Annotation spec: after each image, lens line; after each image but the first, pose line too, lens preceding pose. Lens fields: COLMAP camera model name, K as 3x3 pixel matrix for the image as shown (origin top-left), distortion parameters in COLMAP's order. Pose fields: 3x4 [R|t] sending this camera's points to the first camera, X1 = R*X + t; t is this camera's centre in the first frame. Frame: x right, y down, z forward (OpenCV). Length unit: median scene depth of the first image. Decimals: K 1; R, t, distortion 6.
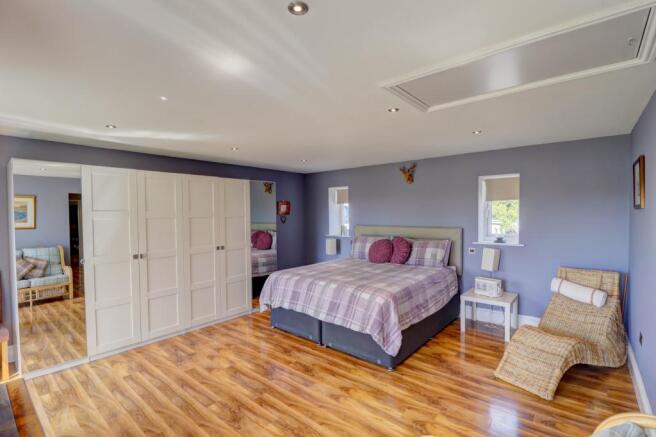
lens RADIAL K [[307.1, 0, 329.3], [0, 307.1, 219.0], [0, 0, 1]] dist [-0.003294, -0.000560]
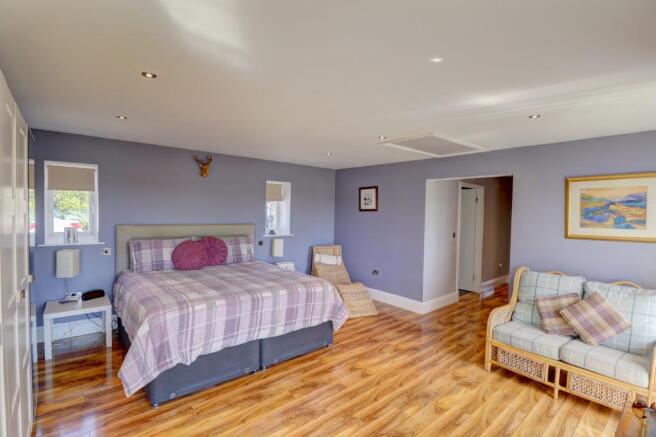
lens RADIAL K [[307.1, 0, 328.6], [0, 307.1, 219.3], [0, 0, 1]] dist [-0.003294, -0.000560]
pose [[0.160311, -0.015468, 0.986945, -0.823231], [-0.004524, 0.999855, 0.016406, -0.009575], [-0.987056, -0.007095, 0.160218, 0.708229]]
